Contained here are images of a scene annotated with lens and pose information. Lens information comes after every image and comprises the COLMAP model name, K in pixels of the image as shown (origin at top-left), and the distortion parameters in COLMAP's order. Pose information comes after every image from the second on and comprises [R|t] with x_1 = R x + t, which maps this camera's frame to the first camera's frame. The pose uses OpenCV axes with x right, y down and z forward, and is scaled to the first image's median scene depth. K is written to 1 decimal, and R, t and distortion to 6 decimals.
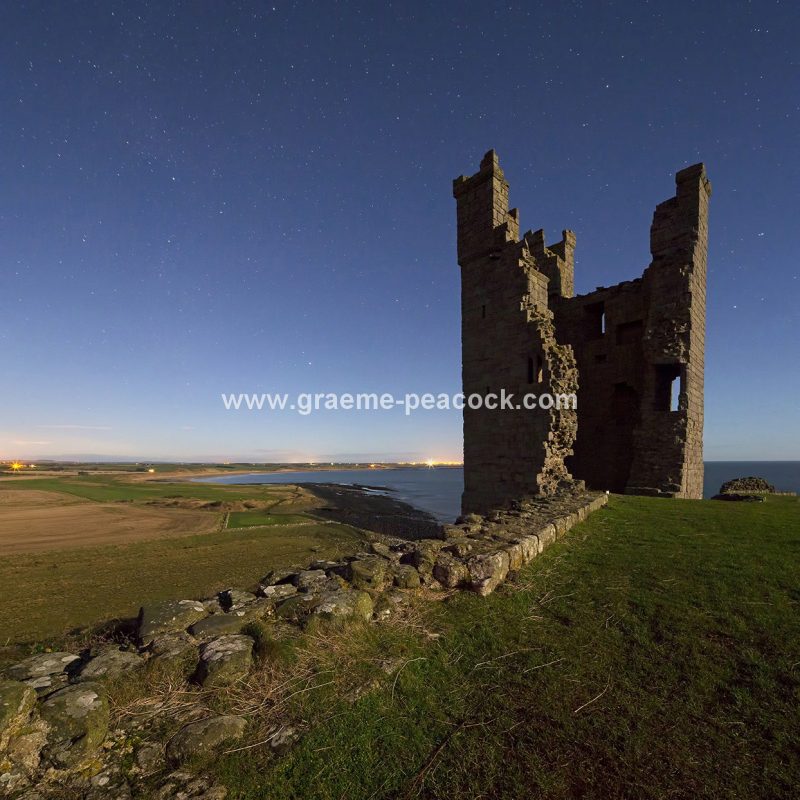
lens RADIAL K [[389.6, 0, 401.2], [0, 389.6, 465.4], [0, 0, 1]] dist [-0.003065, -0.001339]
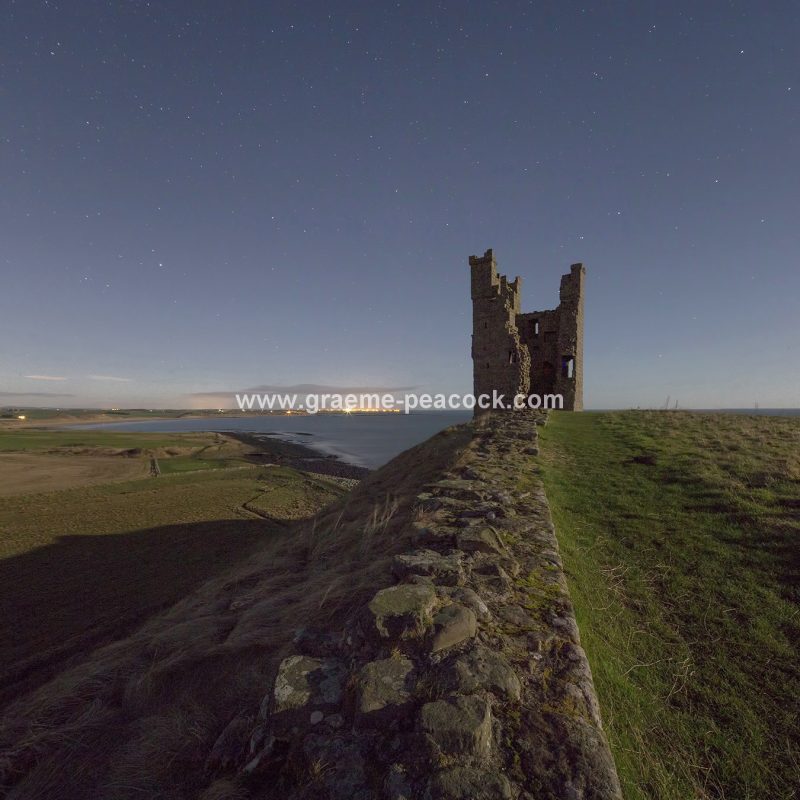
lens RADIAL K [[406.3, 0, 400.0], [0, 406.3, 400.0], [0, 0, 1]] dist [0.005763, -0.000237]
pose [[0.975096, 0.010371, 0.221541, -0.680865], [-0.003282, 0.999472, -0.032341, 0.058831], [-0.221760, 0.030808, 0.974615, -0.933436]]
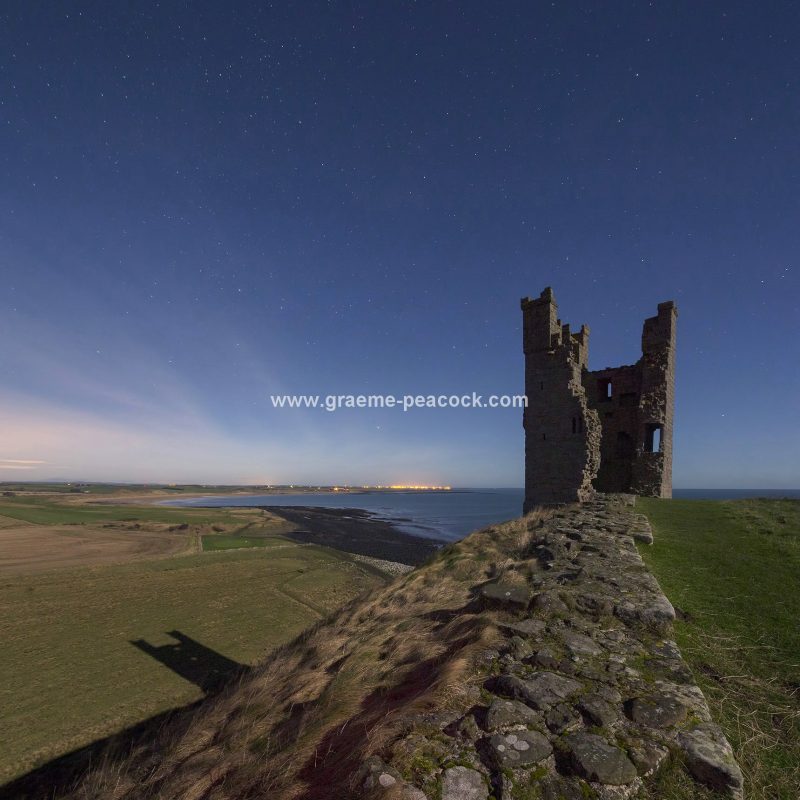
lens RADIAL K [[419.9, 0, 399.6], [0, 419.9, 482.0], [0, 0, 1]] dist [0.006919, -0.001300]
pose [[0.994854, 0.013759, 0.100380, -0.524515], [-0.011930, 0.999752, -0.018794, 0.031797], [-0.100614, 0.017500, 0.994772, -0.622421]]
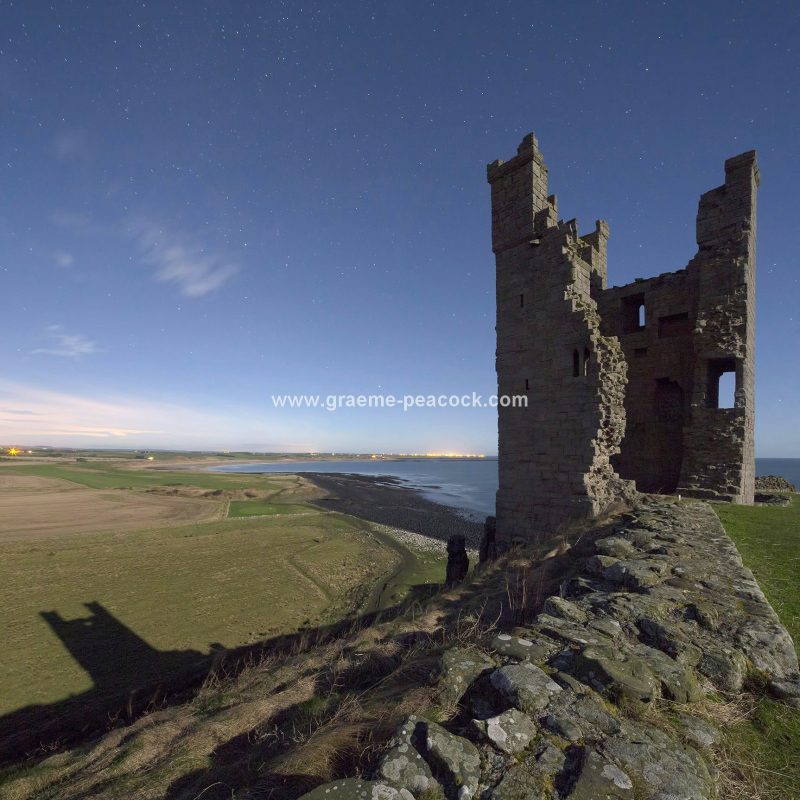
lens RADIAL K [[387.1, 0, 401.5], [0, 387.1, 438.4], [0, 0, 1]] dist [0.005555, -0.000610]
pose [[0.999849, 0.017348, 0.000234, -0.079223], [-0.017319, 0.998779, -0.046263, -0.010176], [-0.001036, 0.046251, 0.998929, 0.069305]]
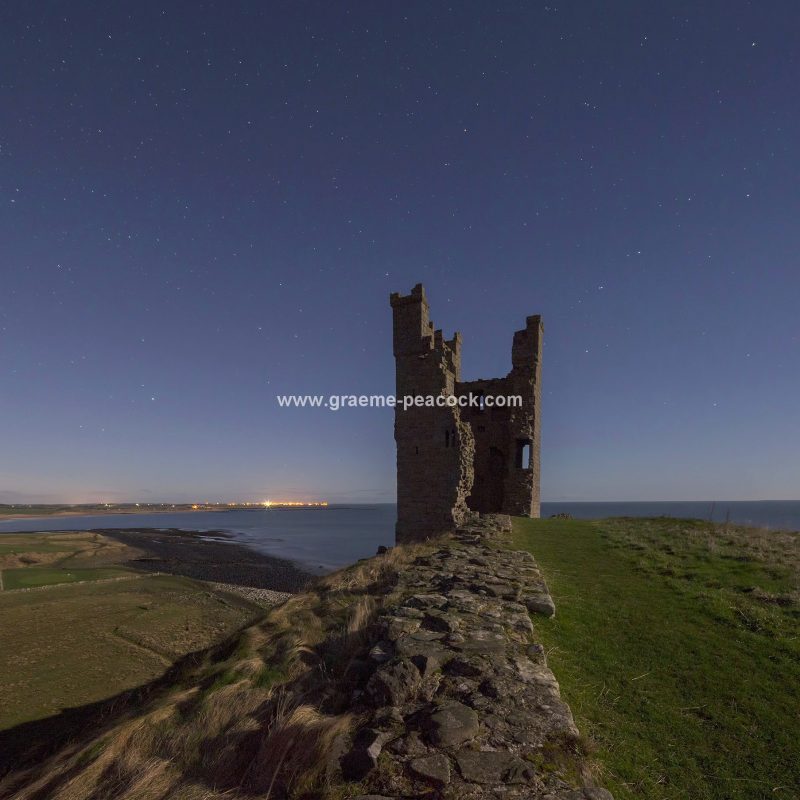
lens RADIAL K [[442.1, 0, 399.7], [0, 442.1, 499.8], [0, 0, 1]] dist [-0.000944, -0.001144]
pose [[0.928805, 0.003855, 0.370549, -0.428186], [0.001759, 0.999889, -0.014811, 0.014121], [-0.370565, 0.014408, 0.928695, -0.464018]]
